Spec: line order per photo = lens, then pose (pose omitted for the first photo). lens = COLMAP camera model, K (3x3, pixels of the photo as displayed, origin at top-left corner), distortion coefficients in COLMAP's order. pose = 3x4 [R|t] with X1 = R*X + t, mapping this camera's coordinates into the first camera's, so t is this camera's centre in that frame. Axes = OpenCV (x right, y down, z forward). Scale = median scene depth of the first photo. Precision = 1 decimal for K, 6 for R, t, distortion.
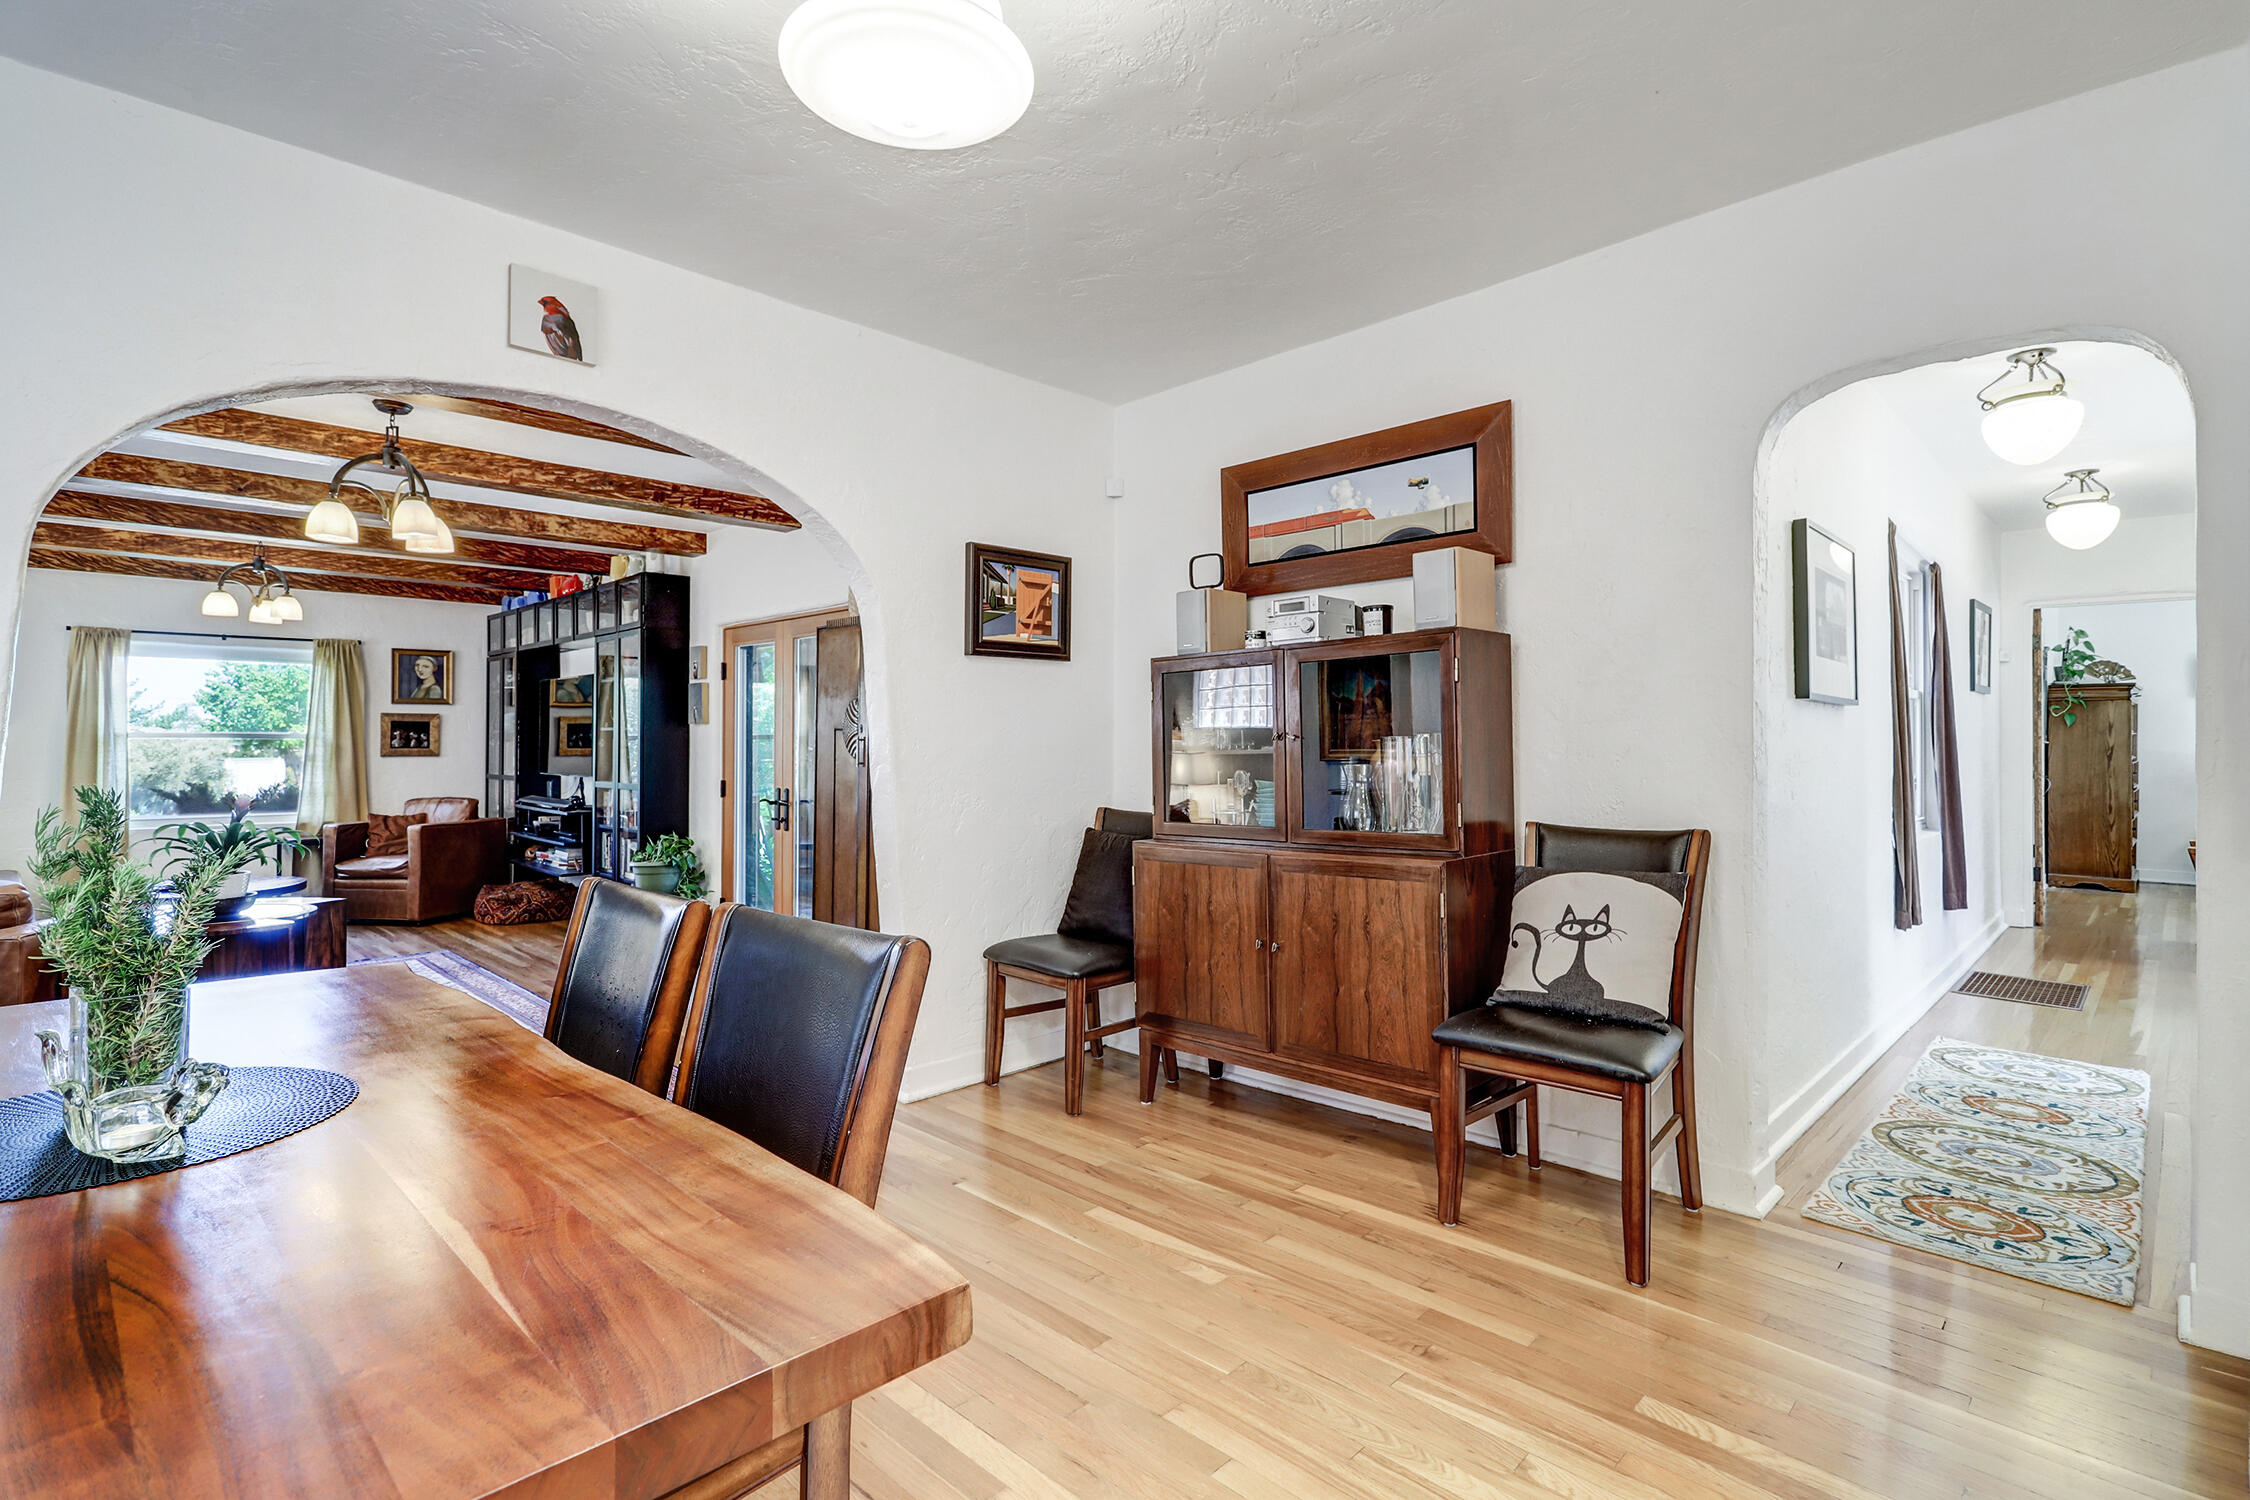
lens RADIAL K [[1082.0, 0, 1127.5], [0, 1082.0, 751.2], [0, 0, 1]] dist [0.001304, 0.000246]
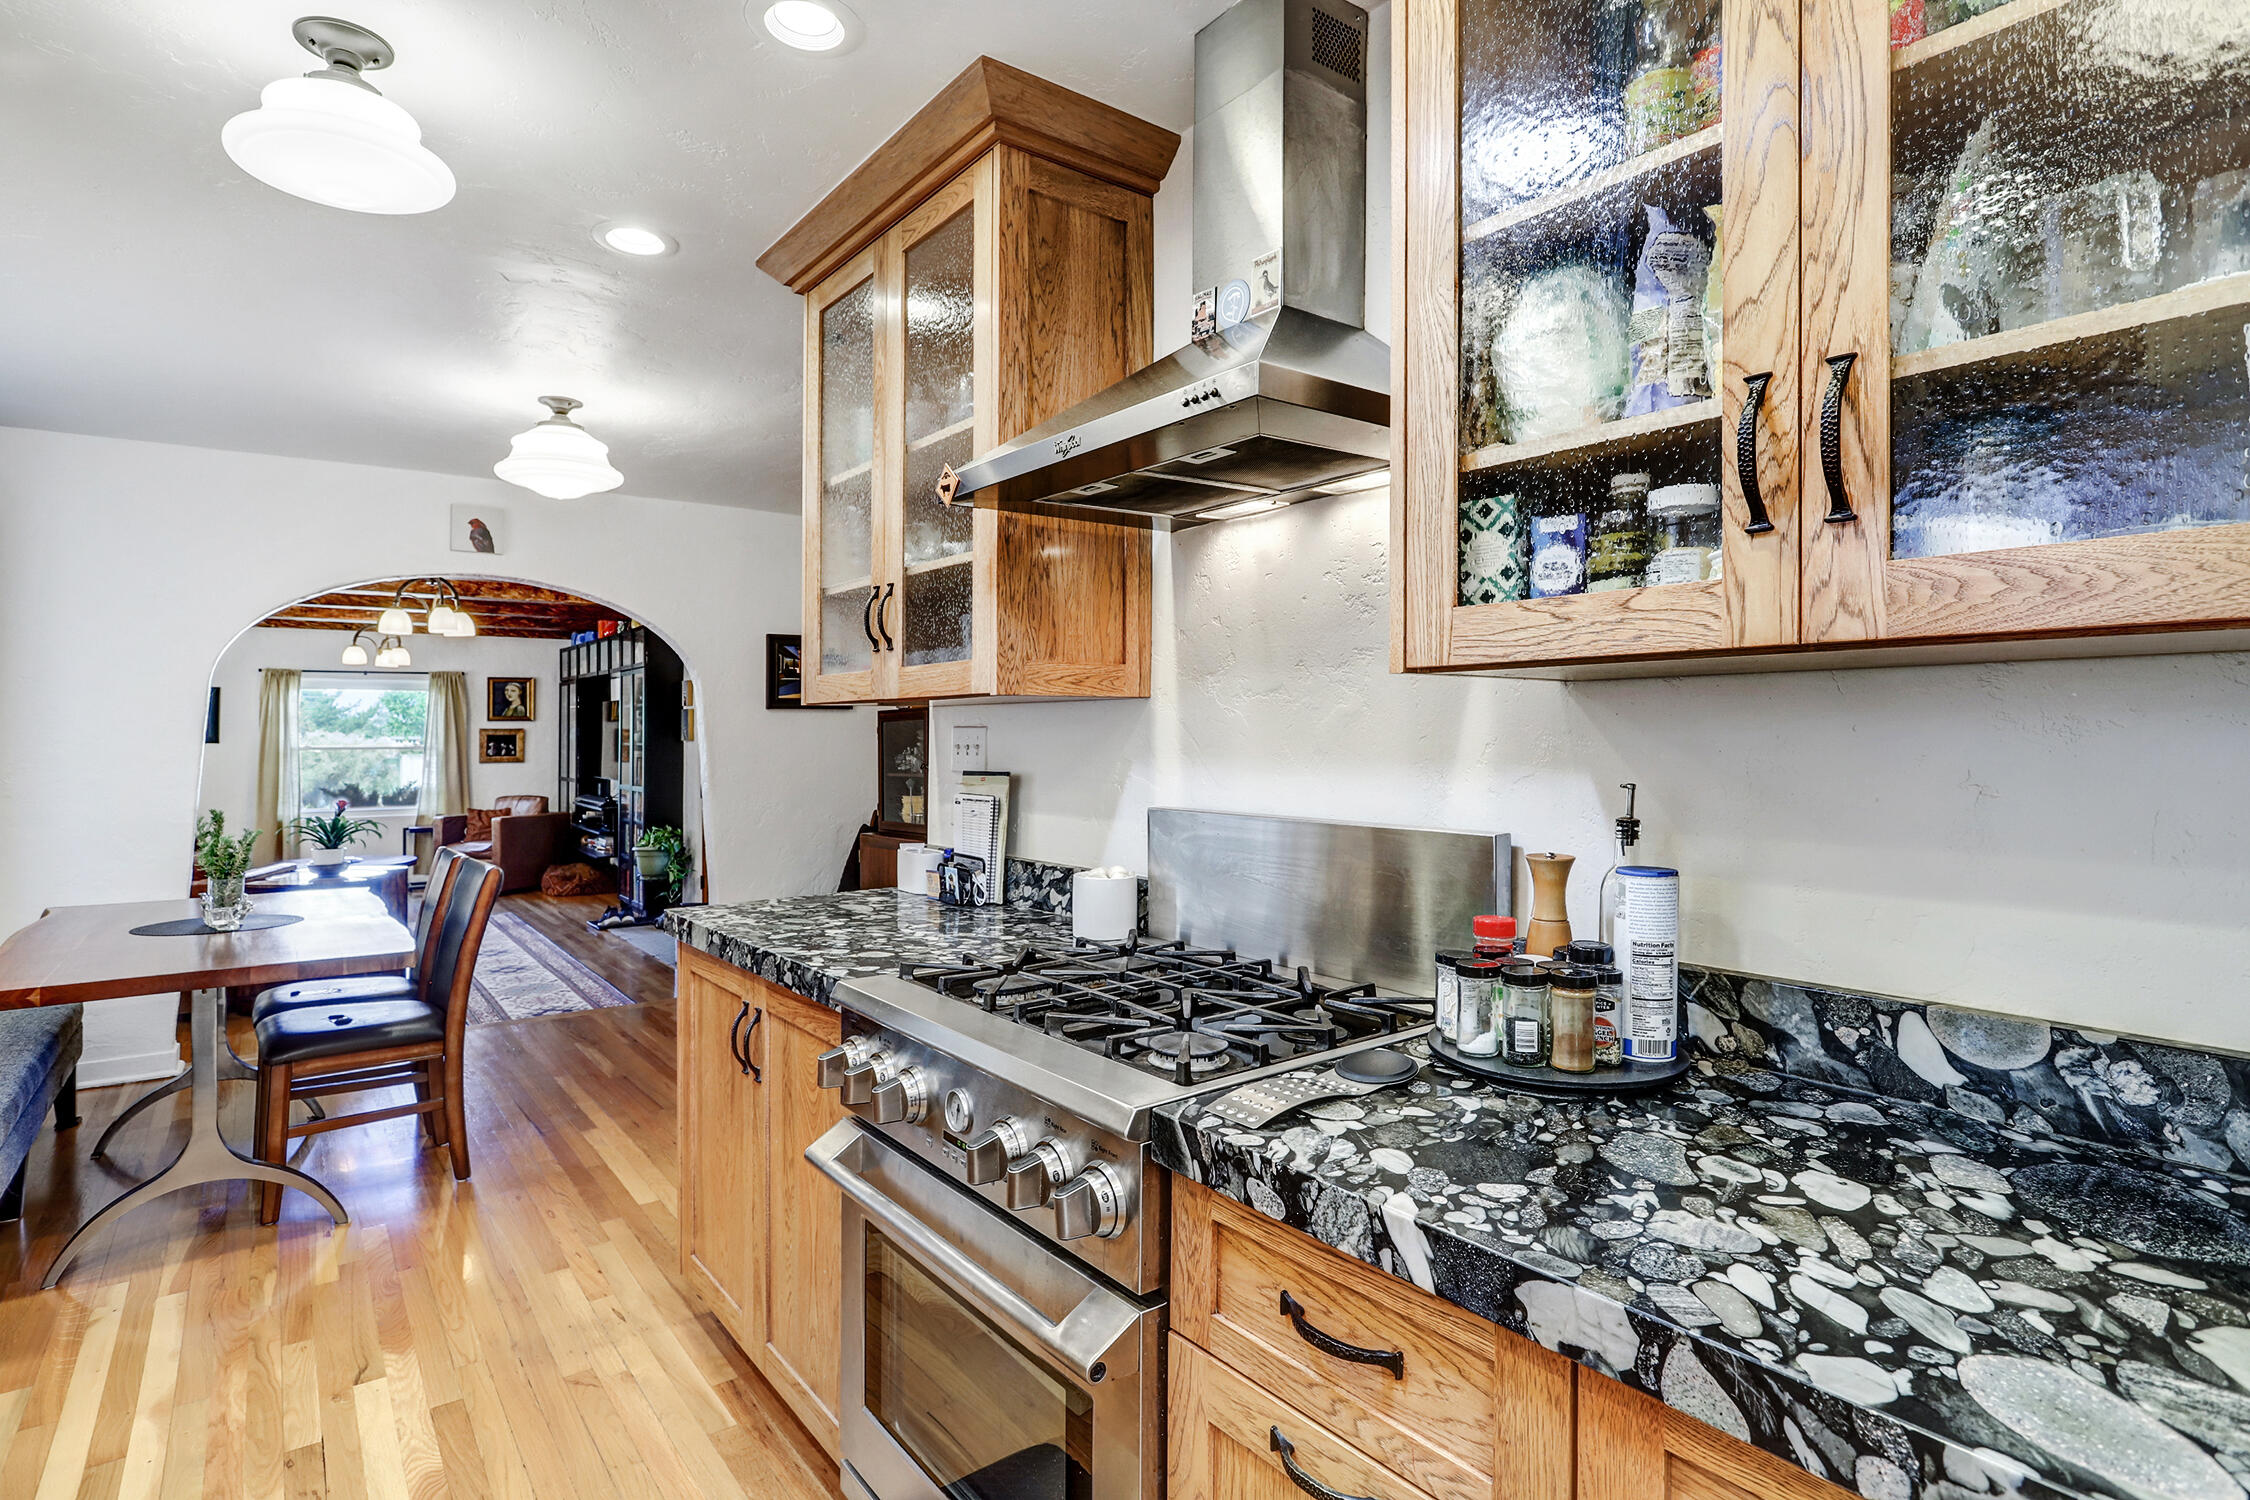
lens RADIAL K [[1157.1, 0, 1123.4], [0, 1157.1, 739.8], [0, 0, 1]] dist [-0.000861, 0.000018]
pose [[0.989053, -0.002354, -0.147542, 0.267002], [0.002176, 0.999997, -0.001367, -0.019595], [0.147545, 0.001031, 0.989055, -0.238309]]
